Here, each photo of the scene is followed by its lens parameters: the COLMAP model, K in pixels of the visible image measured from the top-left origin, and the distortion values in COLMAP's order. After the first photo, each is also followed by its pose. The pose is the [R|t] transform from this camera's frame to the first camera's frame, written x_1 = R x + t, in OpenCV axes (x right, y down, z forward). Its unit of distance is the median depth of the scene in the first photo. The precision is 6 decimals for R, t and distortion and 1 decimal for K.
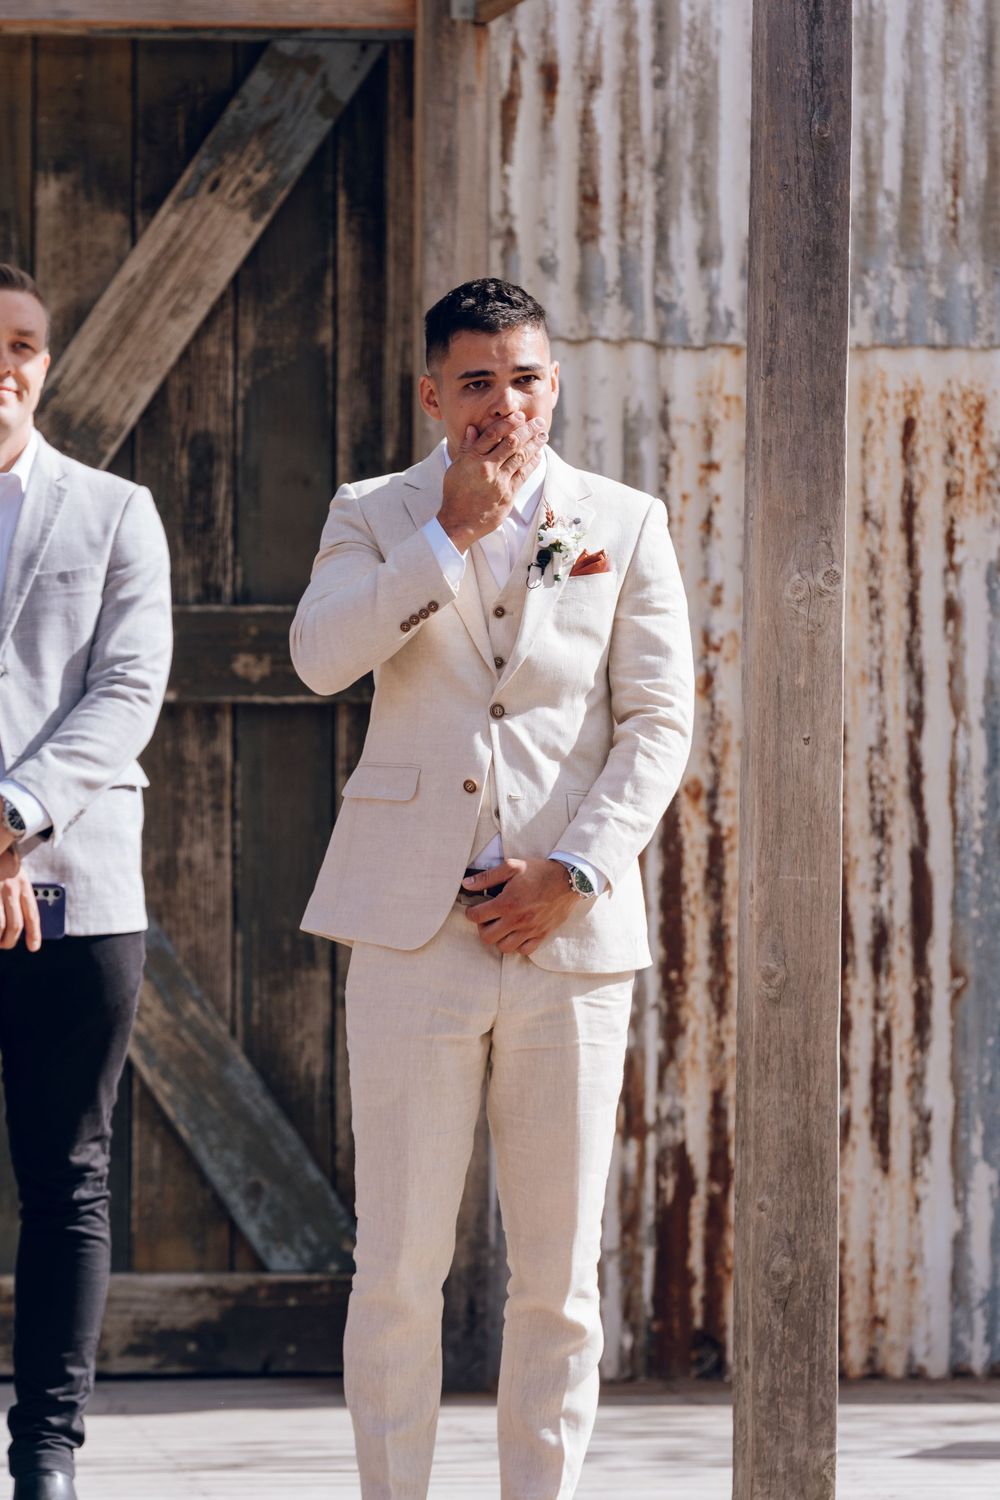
lens RADIAL K [[8033.2, 0, 486.1], [0, 8033.2, 738.5], [0, 0, 1]] dist [0.081647, 0.000000]
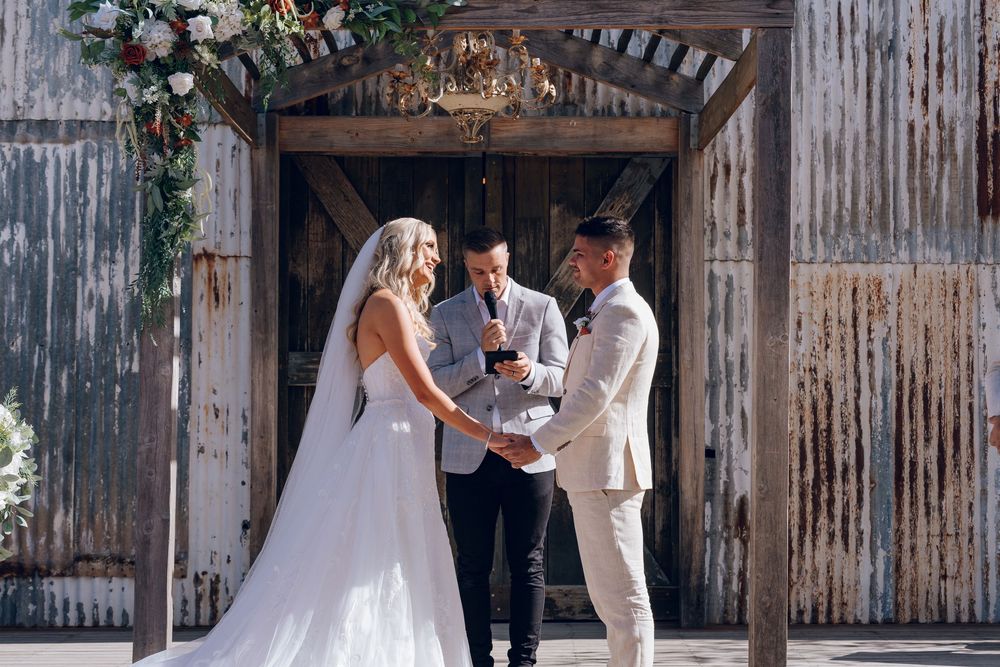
lens RADIAL K [[2302.0, 0, 542.6], [0, 2302.0, 337.6], [0, 0, 1]] dist [-0.120437, 0.000000]
pose [[0.993037, -0.002334, -0.117784, 0.038753], [-0.000908, 0.999623, -0.027457, 0.000457], [0.117804, 0.027373, 0.992660, 0.178336]]
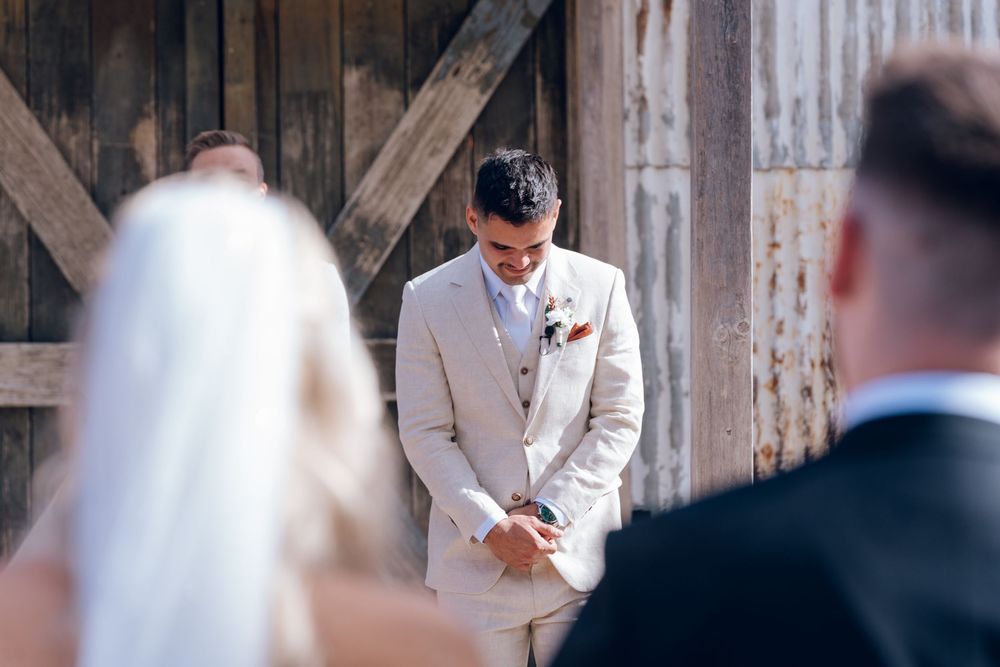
lens RADIAL K [[4974.7, 0, 508.1], [0, 4974.7, 339.0], [0, 0, 1]] dist [0.125790, 0.000000]
pose [[0.996426, -0.013894, -0.083315, 0.056826], [0.013037, 0.999856, -0.010823, -0.005769], [0.083454, 0.009698, 0.996464, 0.029017]]
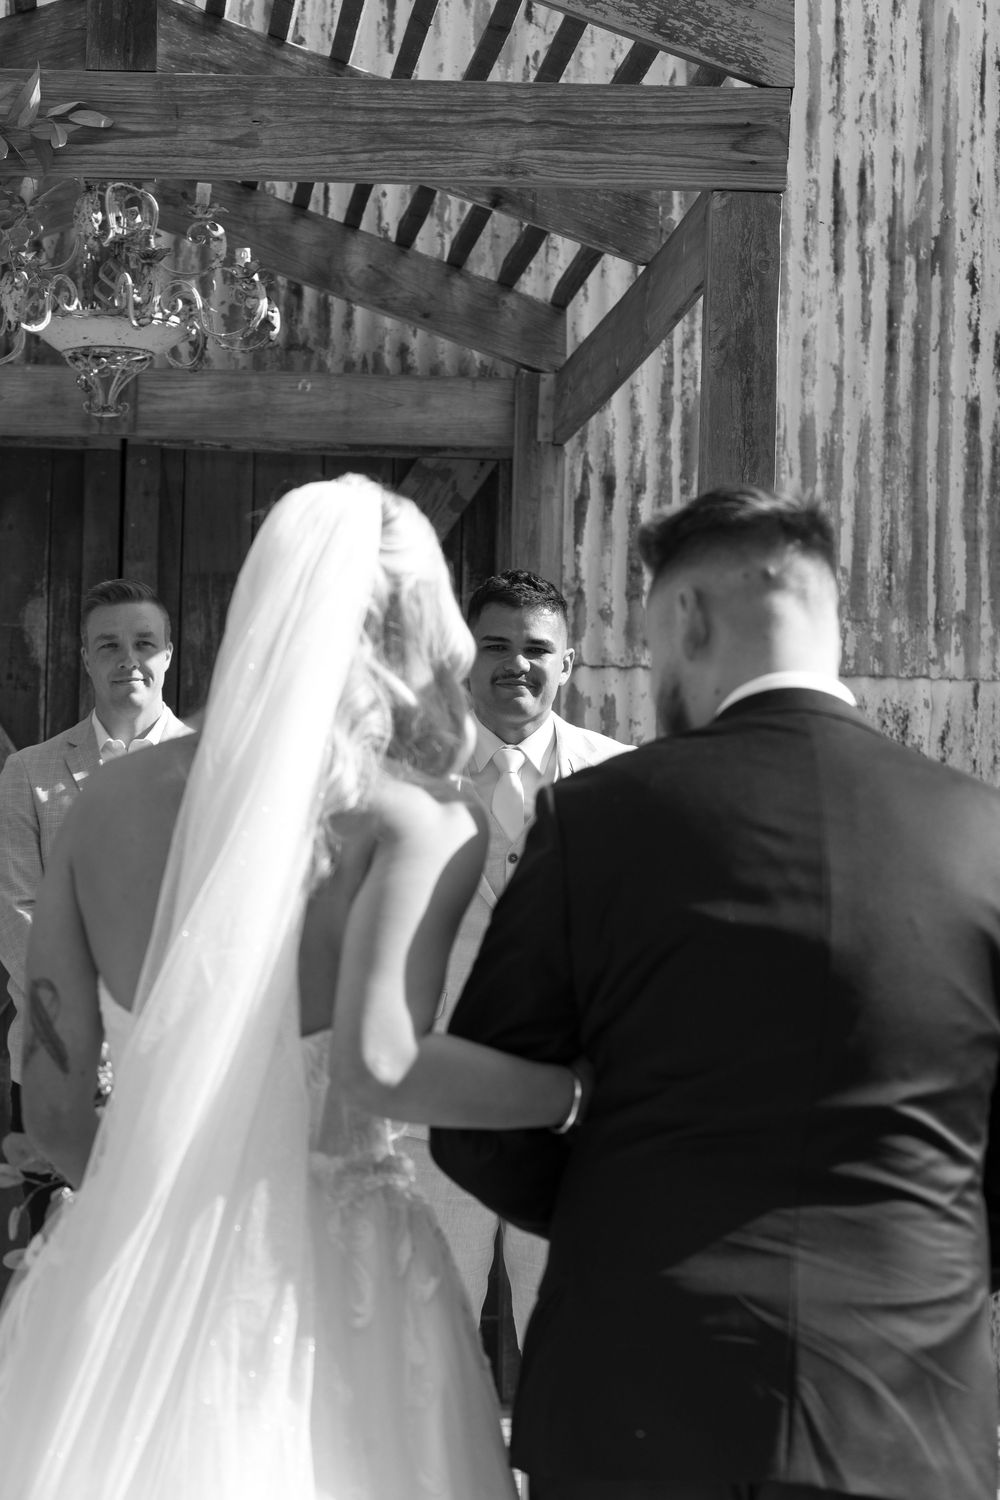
lens RADIAL K [[4275.9, 0, 499.8], [0, 4275.9, 743.9], [0, 0, 1]] dist [-0.137792, 0.000000]
pose [[0.998755, 0.016195, -0.047176, 0.025178], [-0.018192, 0.998943, -0.042217, -0.003023], [0.046443, 0.043023, 0.997994, 0.233930]]
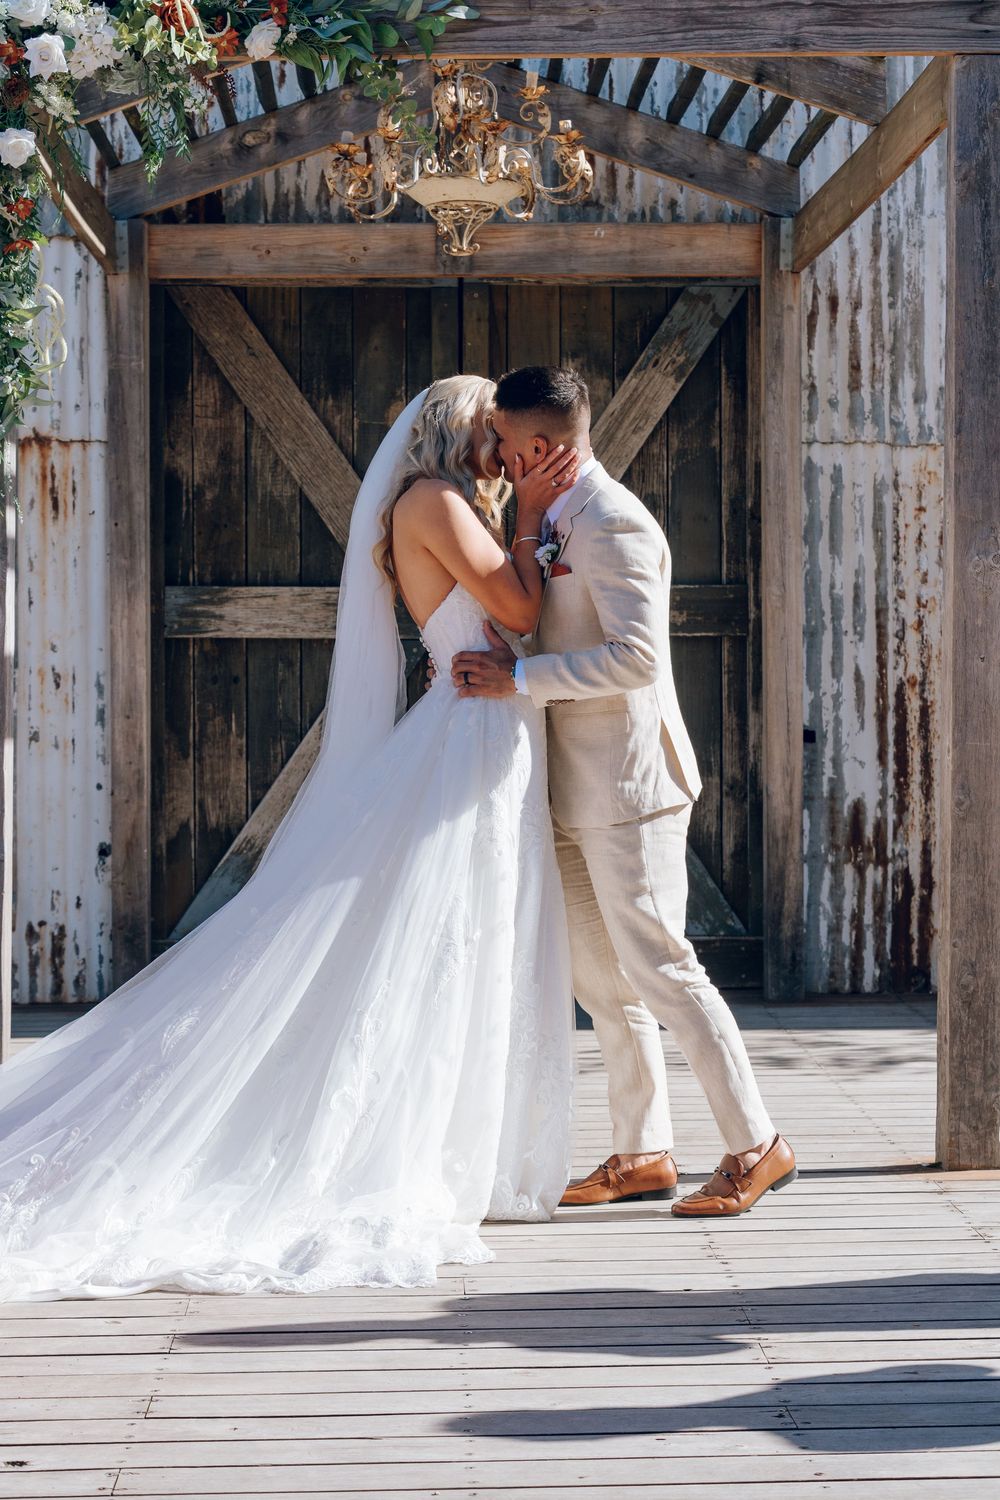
lens RADIAL K [[3106.8, 0, 498.2], [0, 3106.8, 738.6], [0, 0, 1]] dist [-0.119382, 0.000000]
pose [[0.994327, -0.002868, -0.106328, 0.006585], [0.005961, 0.999568, 0.028778, -0.001674], [0.106200, -0.029249, 0.993915, 0.267492]]
